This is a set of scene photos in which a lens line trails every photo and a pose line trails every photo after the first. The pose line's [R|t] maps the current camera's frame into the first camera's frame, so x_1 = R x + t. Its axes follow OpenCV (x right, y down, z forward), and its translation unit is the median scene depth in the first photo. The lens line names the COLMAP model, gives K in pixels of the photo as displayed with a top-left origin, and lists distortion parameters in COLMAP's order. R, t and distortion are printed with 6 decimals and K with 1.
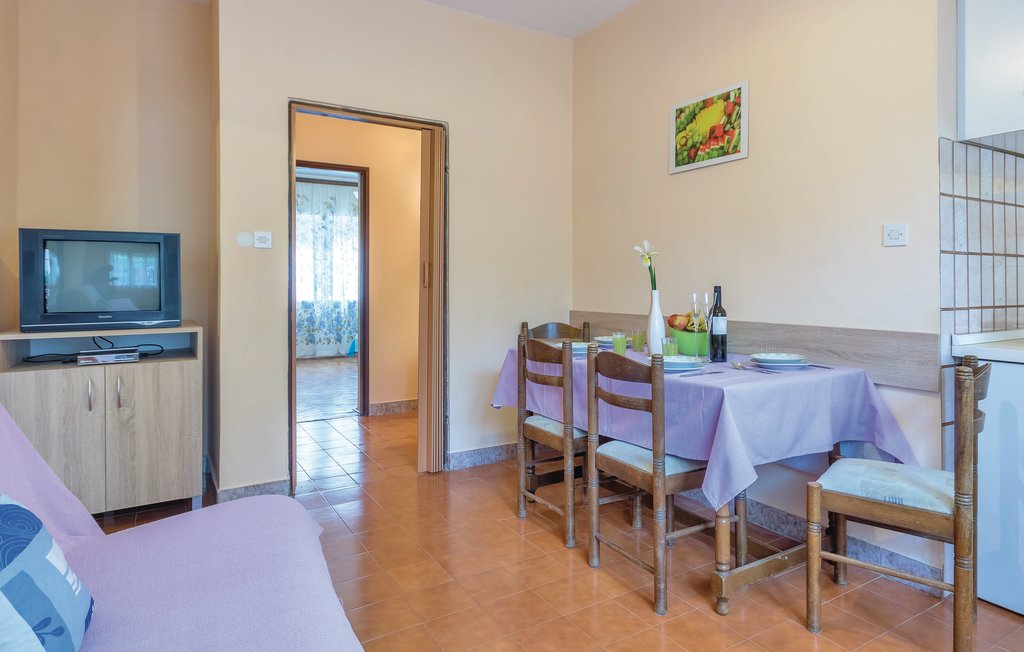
lens RADIAL K [[610.7, 0, 555.3], [0, 610.7, 282.6], [0, 0, 1]] dist [0.001229, 0.002676]
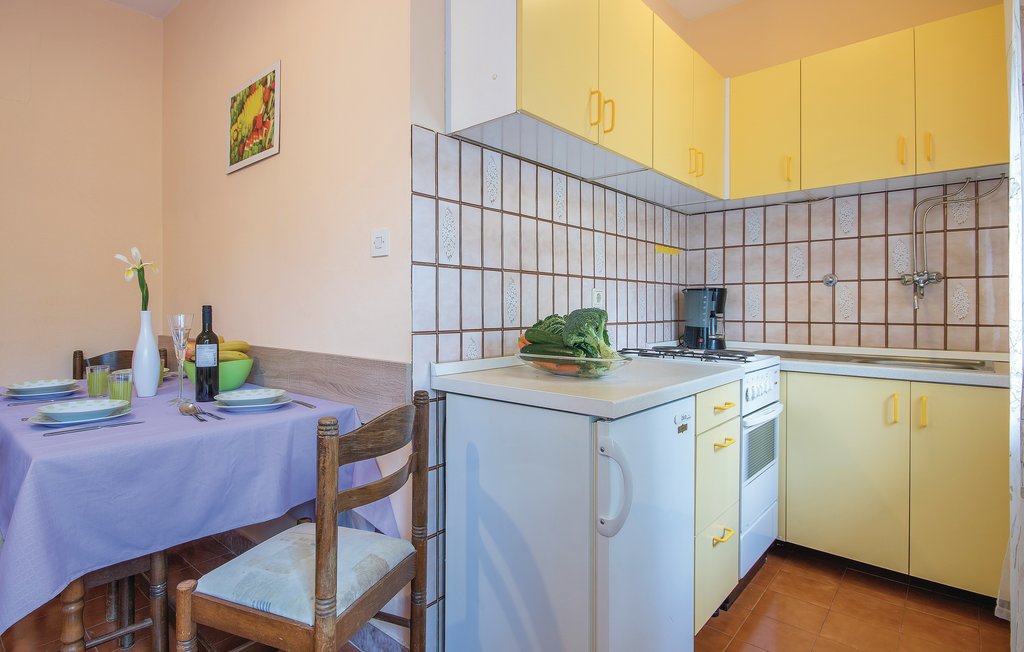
lens RADIAL K [[521.7, 0, 525.7], [0, 521.7, 307.4], [0, 0, 1]] dist [-0.007063, -0.000023]
pose [[0.951507, 0.001066, 0.307626, 0.410198], [-0.001902, 0.999995, 0.002419, 0.005298], [-0.307622, -0.002886, 0.951504, 0.209279]]
